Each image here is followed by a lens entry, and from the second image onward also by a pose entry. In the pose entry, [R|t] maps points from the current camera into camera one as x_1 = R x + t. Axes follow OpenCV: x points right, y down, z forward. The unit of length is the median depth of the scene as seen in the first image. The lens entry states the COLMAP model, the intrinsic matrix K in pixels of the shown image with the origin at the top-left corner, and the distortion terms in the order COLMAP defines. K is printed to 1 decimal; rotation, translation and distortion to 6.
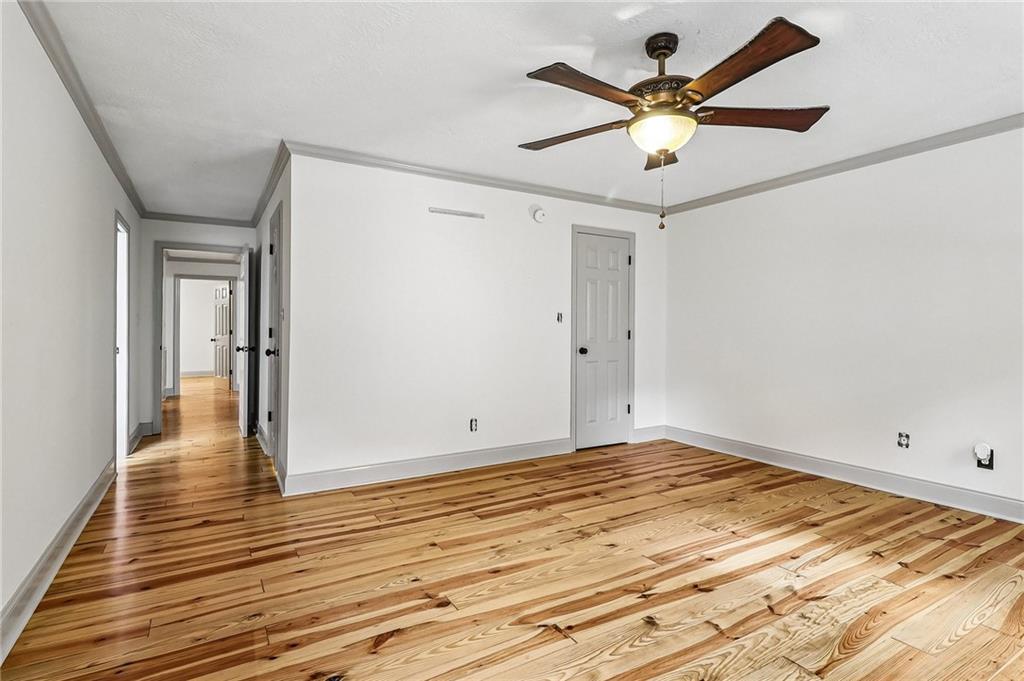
lens RADIAL K [[480.6, 0, 507.1], [0, 480.6, 326.3], [0, 0, 1]] dist [0.023833, -0.012824]
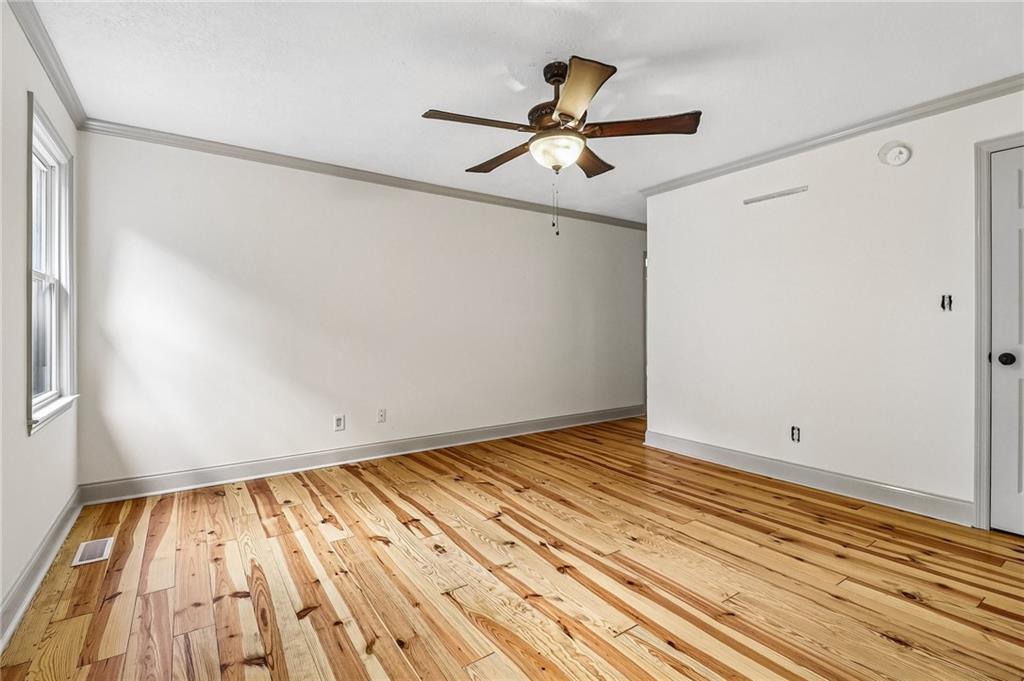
lens RADIAL K [[480.6, 0, 507.1], [0, 480.6, 326.3], [0, 0, 1]] dist [0.023833, -0.012824]
pose [[0.080583, -0.003389, -0.996742, 0.771767], [0.017247, 0.999849, -0.002005, 0.004326], [0.996599, -0.017030, 0.080630, 0.424278]]
